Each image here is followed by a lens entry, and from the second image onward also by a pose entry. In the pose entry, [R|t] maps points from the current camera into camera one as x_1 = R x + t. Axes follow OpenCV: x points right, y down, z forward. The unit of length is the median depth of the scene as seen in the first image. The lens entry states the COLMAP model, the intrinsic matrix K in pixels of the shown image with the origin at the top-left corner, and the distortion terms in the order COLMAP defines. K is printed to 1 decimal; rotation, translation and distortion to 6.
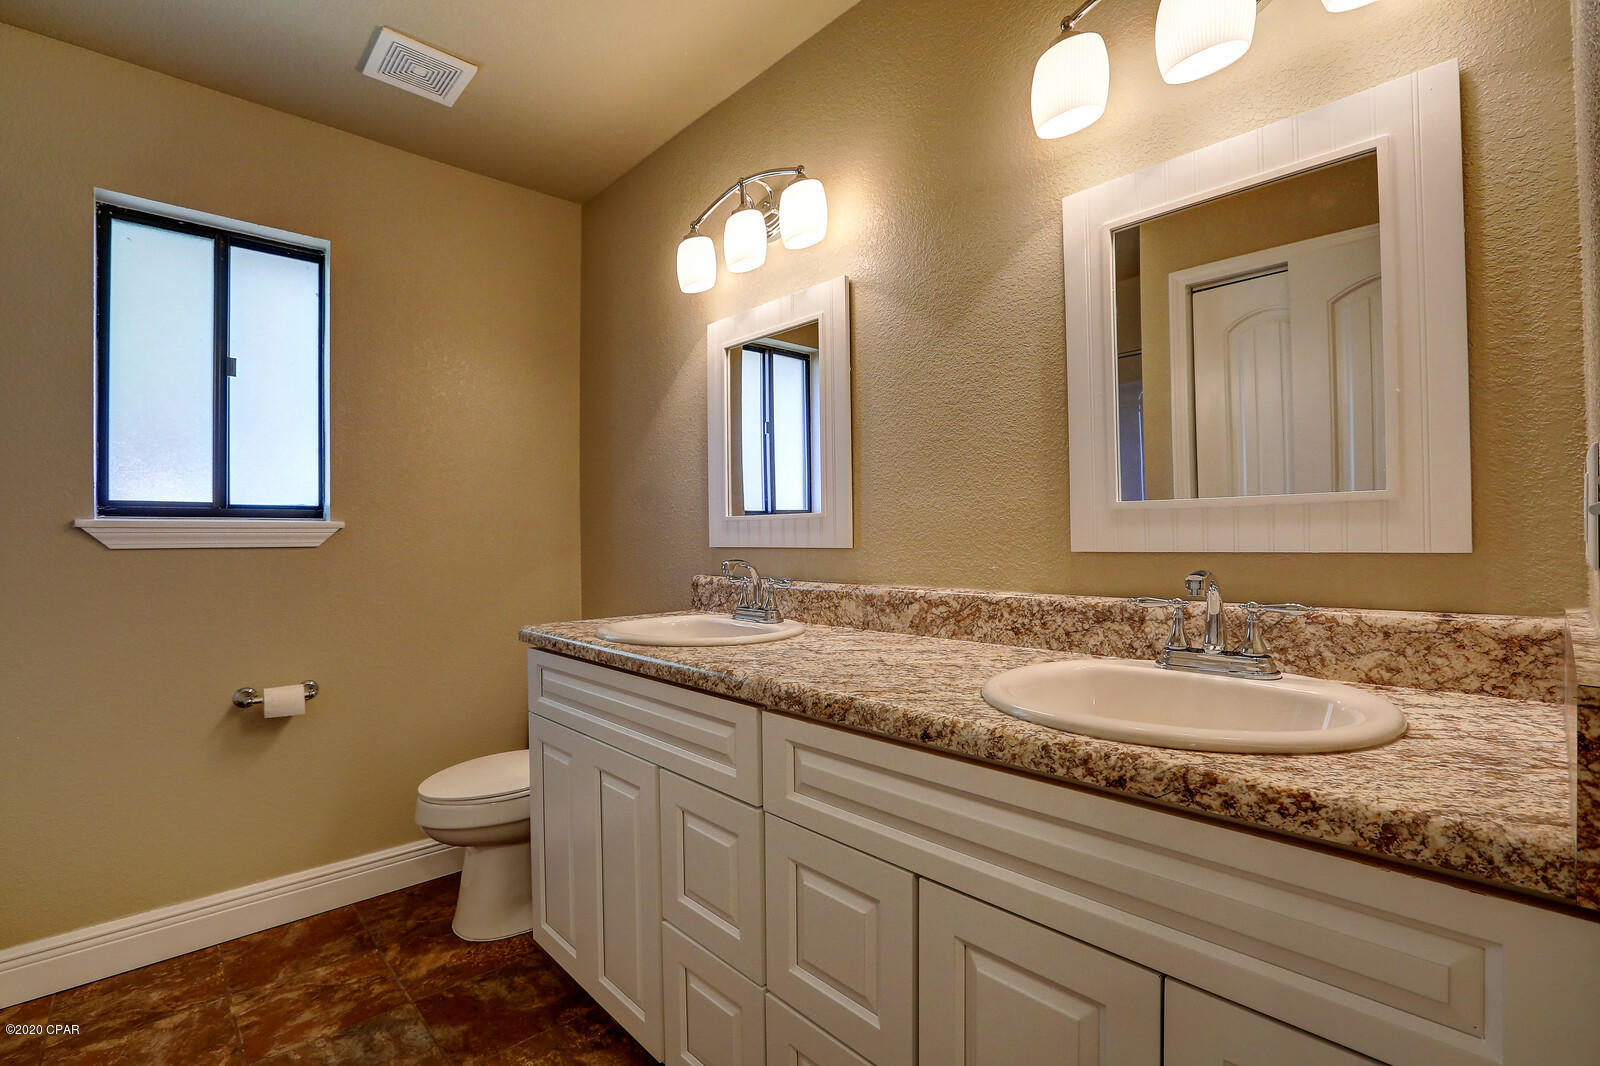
lens RADIAL K [[730.4, 0, 800.0], [0, 730.4, 533.0], [0, 0, 1]] dist [-0.049947, 0.017070]
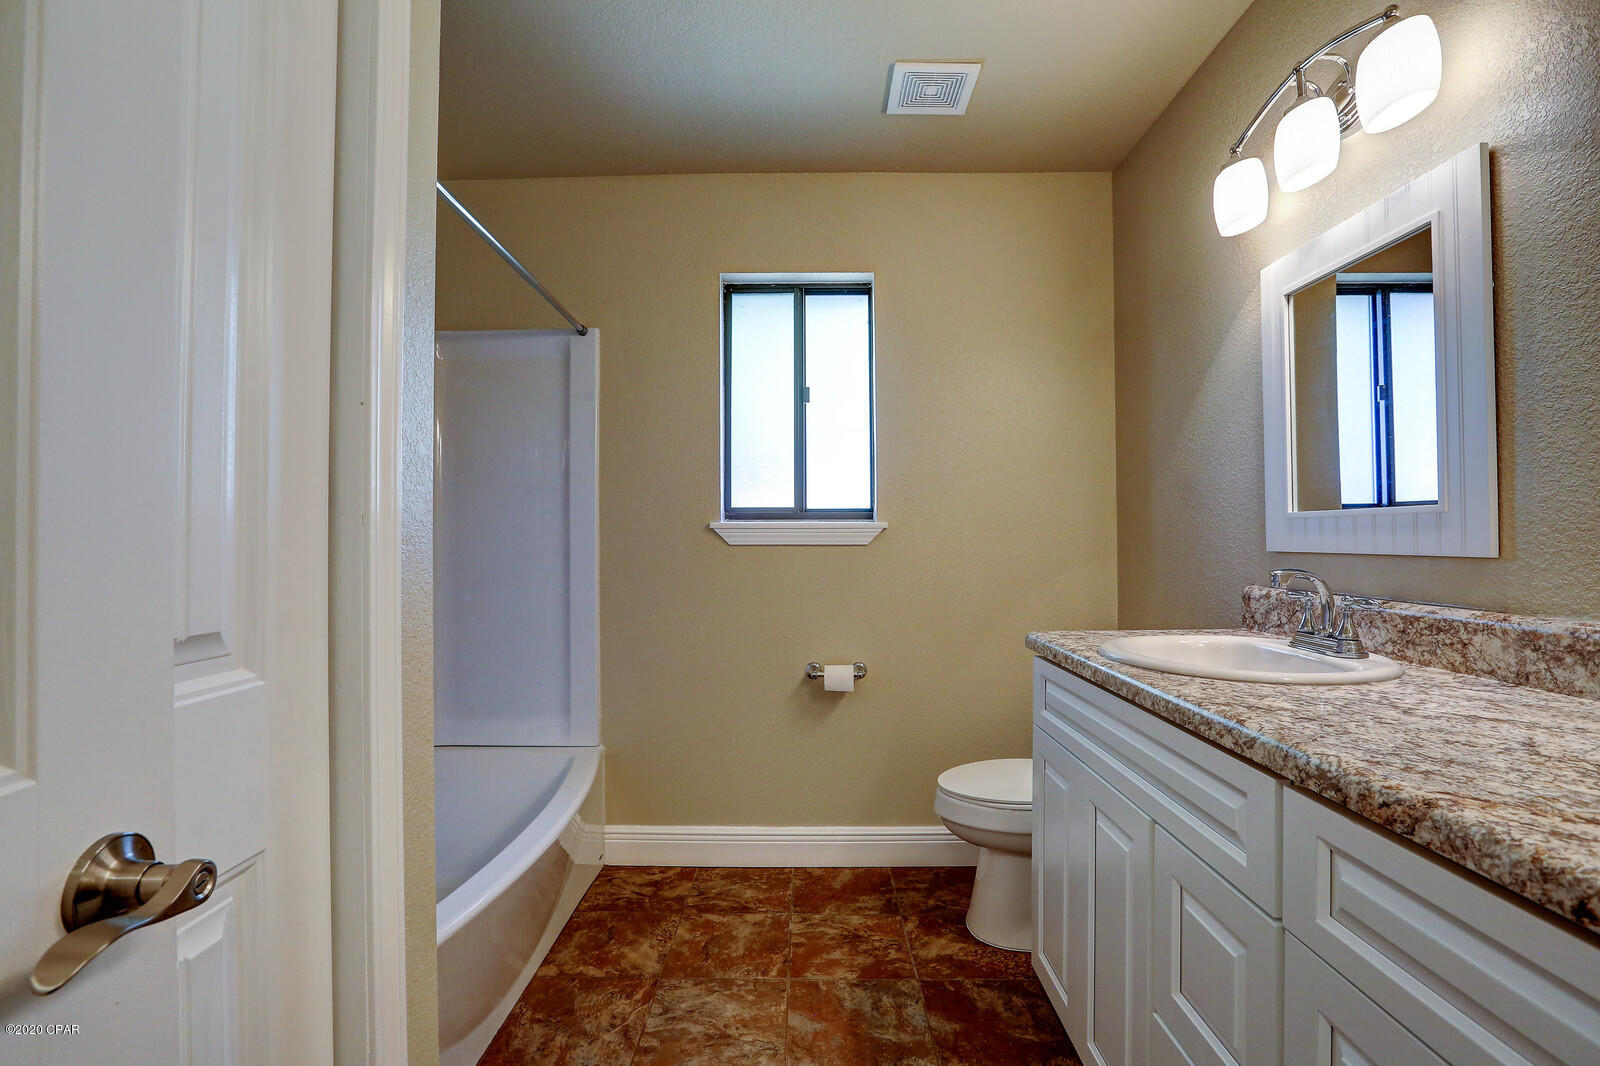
lens RADIAL K [[730.4, 0, 800.0], [0, 730.4, 533.0], [0, 0, 1]] dist [-0.049947, 0.017070]
pose [[0.722631, 0.002268, -0.691231, 0.057797], [-0.000201, 0.999995, 0.003070, -0.003119], [0.691234, -0.002080, 0.722628, 0.110629]]
